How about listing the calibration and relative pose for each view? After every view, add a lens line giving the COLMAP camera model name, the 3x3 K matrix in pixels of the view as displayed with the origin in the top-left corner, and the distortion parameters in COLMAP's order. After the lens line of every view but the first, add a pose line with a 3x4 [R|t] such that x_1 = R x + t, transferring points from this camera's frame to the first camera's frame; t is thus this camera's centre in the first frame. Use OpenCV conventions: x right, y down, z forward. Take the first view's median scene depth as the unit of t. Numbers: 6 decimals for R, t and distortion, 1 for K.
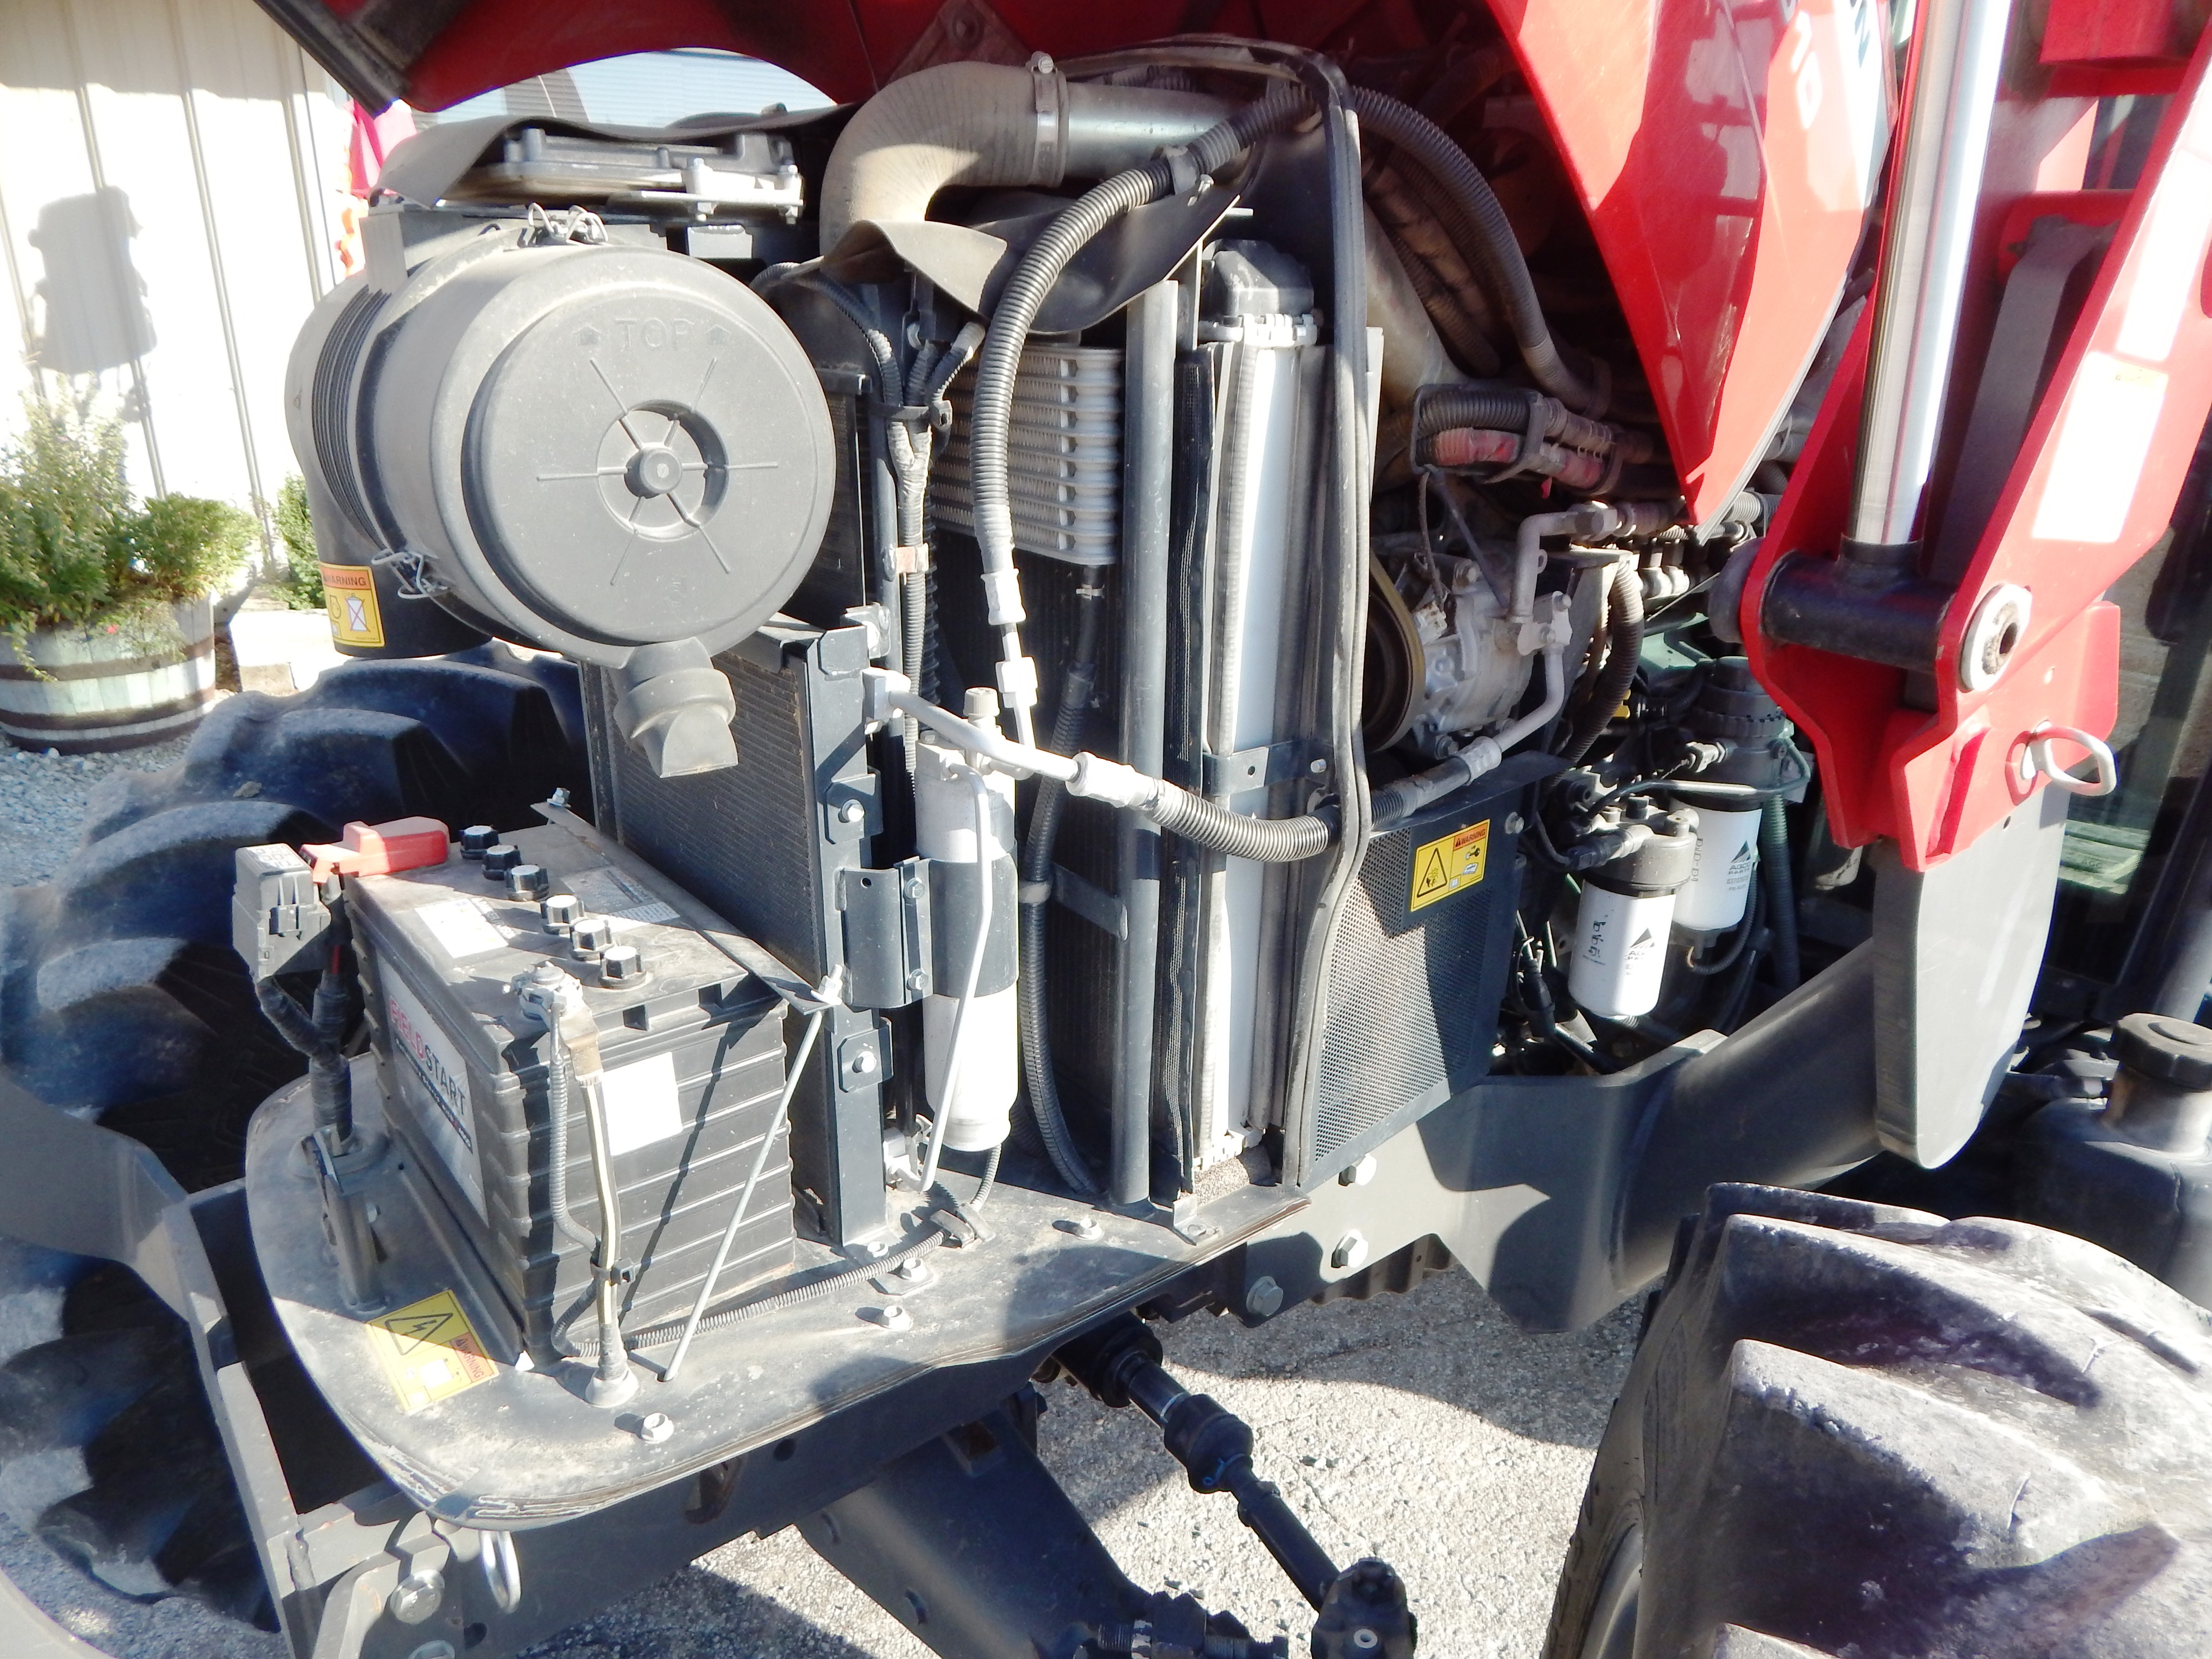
lens RADIAL K [[1469.4, 0, 1106.7], [0, 1469.4, 816.4], [0, 0, 1]] dist [-0.000889, -0.001957]
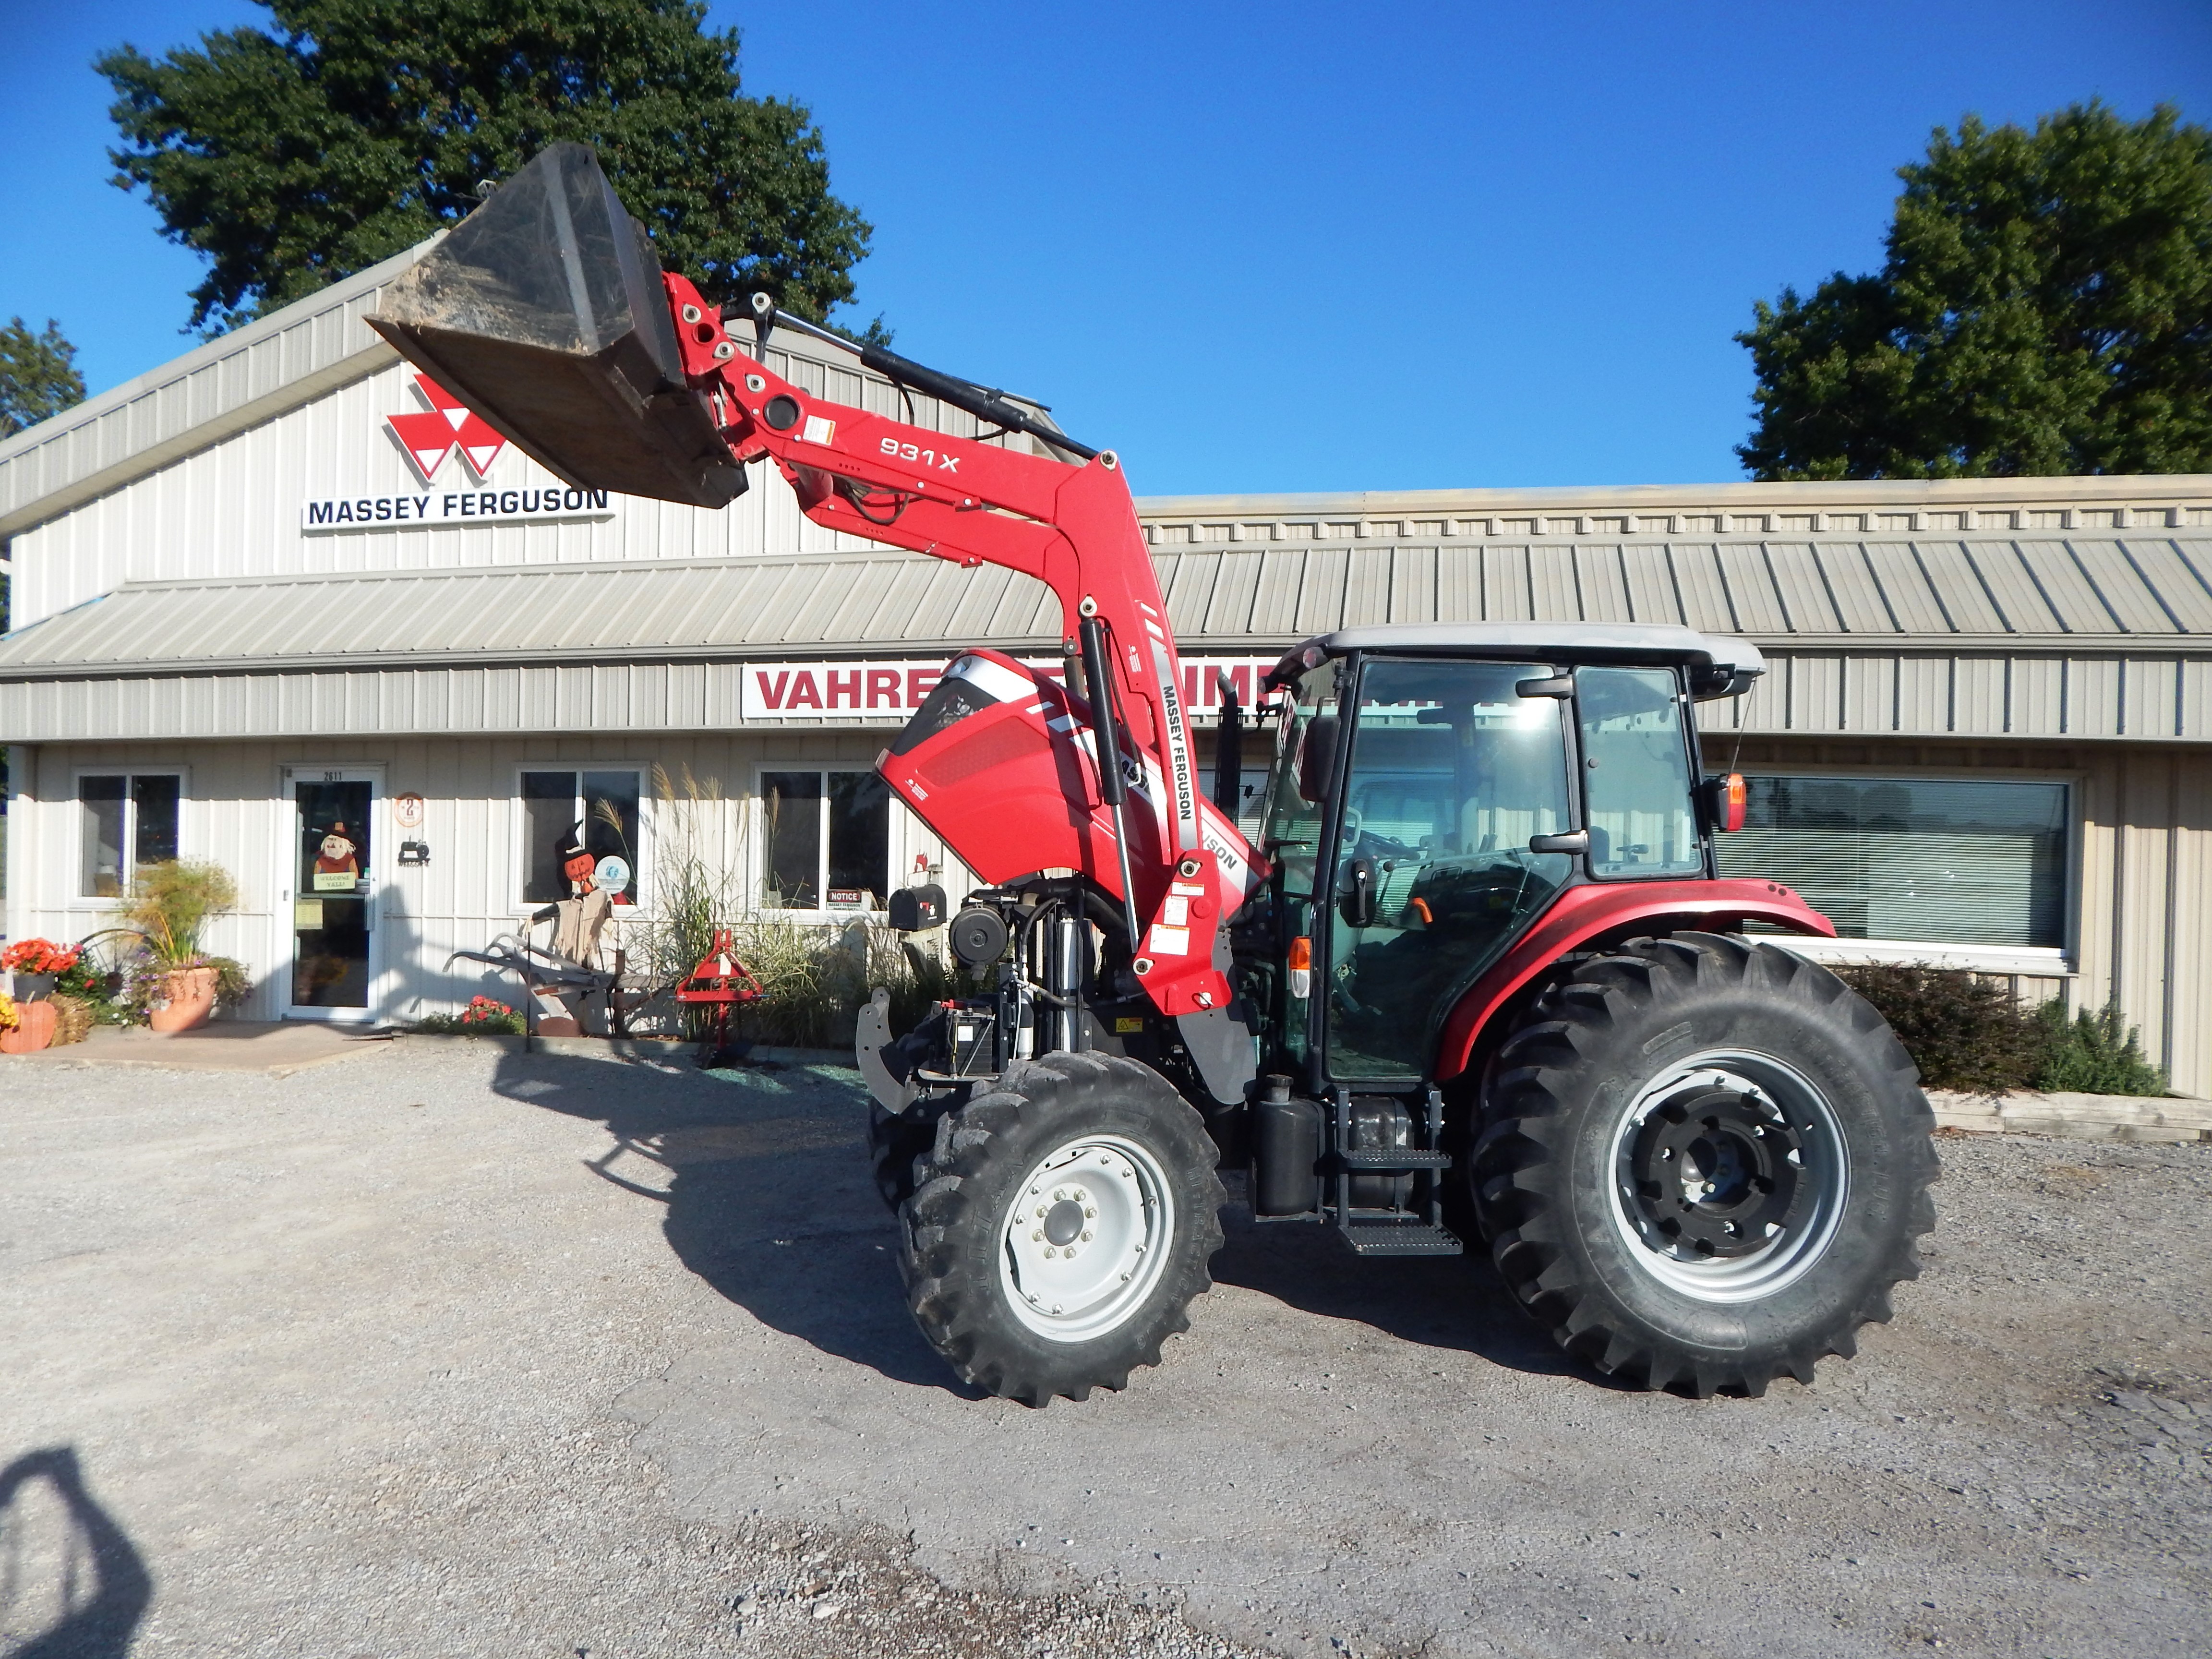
lens RADIAL K [[1466.8, 0, 1106.0], [0, 1466.8, 829.5], [0, 0, 1]] dist [0.002338, -0.005002]
pose [[0.836348, -0.011818, -0.548072, 3.306620], [-0.183741, 0.935895, -0.300566, 1.048478], [0.516490, 0.352081, 0.780562, -3.560525]]
